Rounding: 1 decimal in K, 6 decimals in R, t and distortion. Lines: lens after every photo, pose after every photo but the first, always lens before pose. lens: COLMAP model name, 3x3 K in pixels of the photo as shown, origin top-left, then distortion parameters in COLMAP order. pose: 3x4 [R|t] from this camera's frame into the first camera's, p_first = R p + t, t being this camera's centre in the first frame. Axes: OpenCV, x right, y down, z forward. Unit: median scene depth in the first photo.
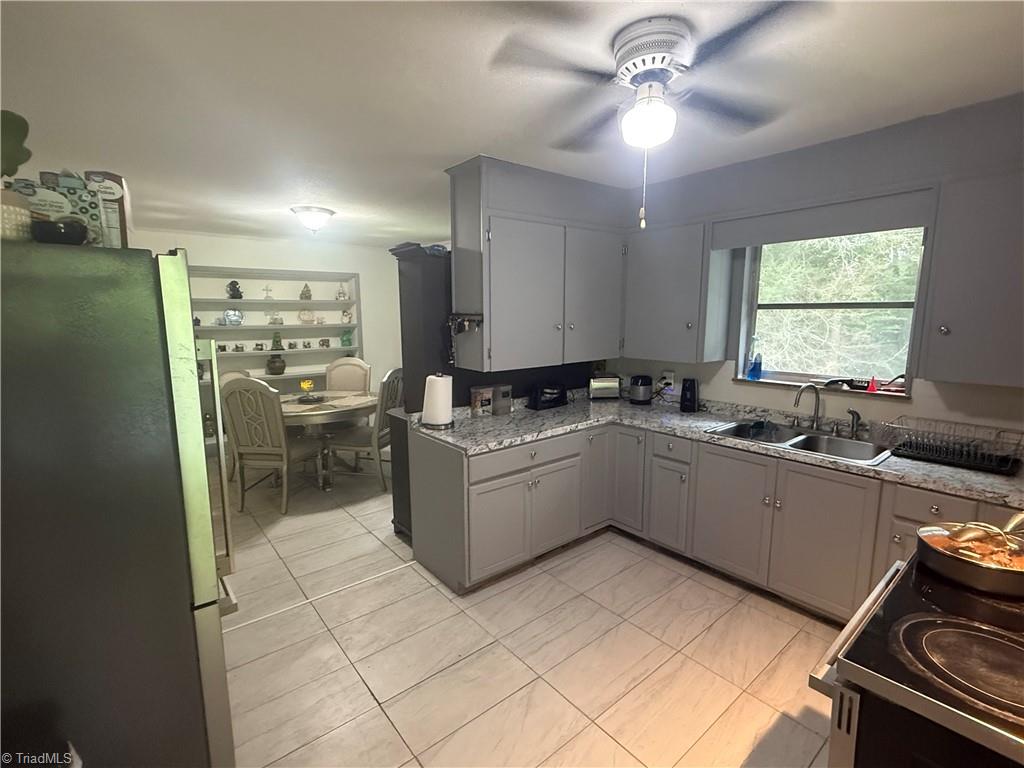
lens RADIAL K [[479.8, 0, 512.7], [0, 479.8, 382.4], [0, 0, 1]] dist [0.001399, -0.000703]
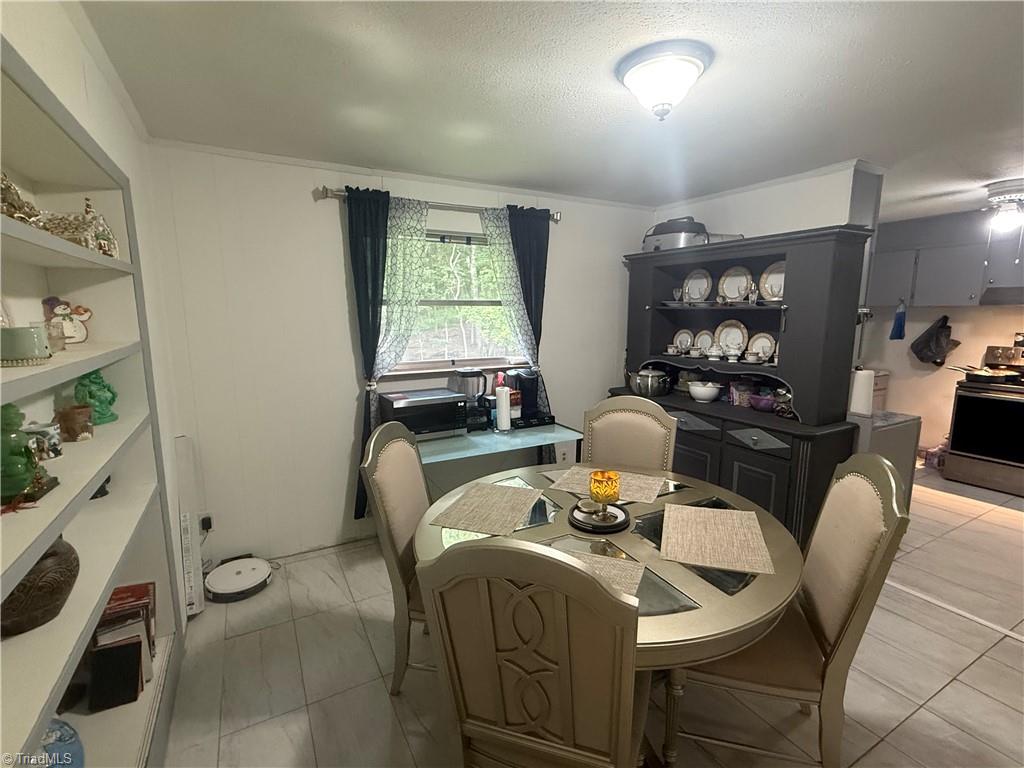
lens RADIAL K [[479.8, 0, 511.8], [0, 479.8, 383.9], [0, 0, 1]] dist [0.001399, -0.000703]
pose [[0.187501, -0.144715, 0.971546, -1.292080], [0.147405, 0.982033, 0.117829, -0.212605], [-0.971141, 0.121117, 0.205464, 1.552874]]
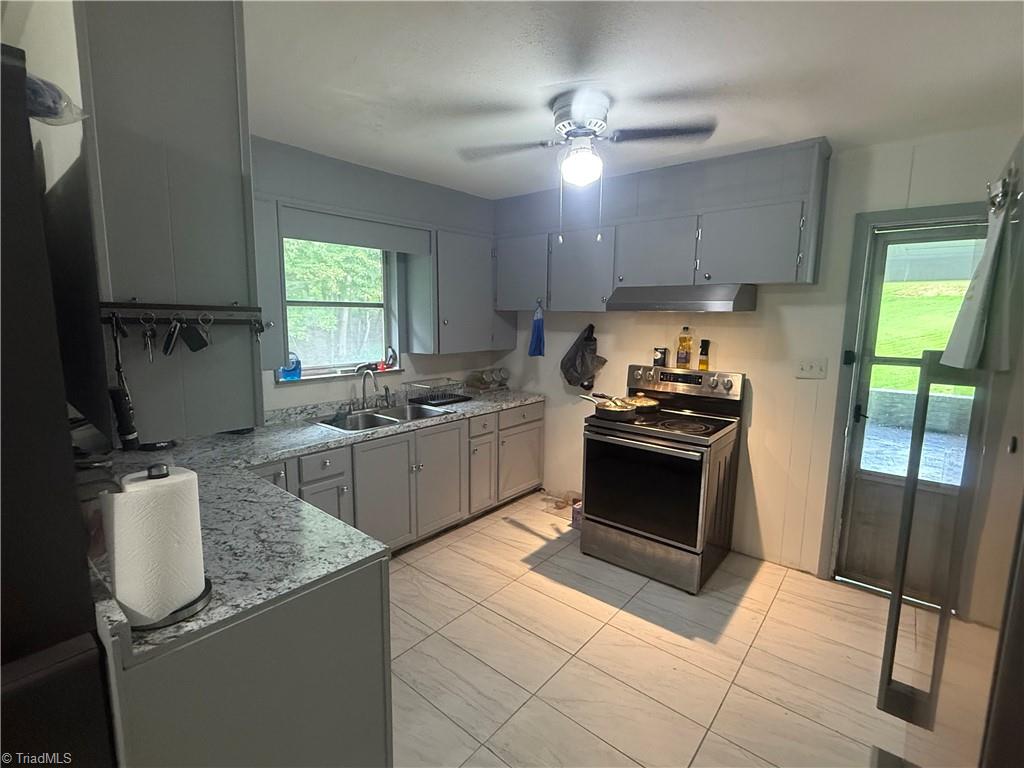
lens RADIAL K [[479.8, 0, 509.6], [0, 479.8, 384.1], [0, 0, 1]] dist [0.001399, -0.000703]
pose [[-0.176179, -0.141351, 0.974156, -0.611046], [0.134836, 0.976842, 0.166127, -0.117196], [-0.975080, 0.160620, -0.153040, 0.869320]]
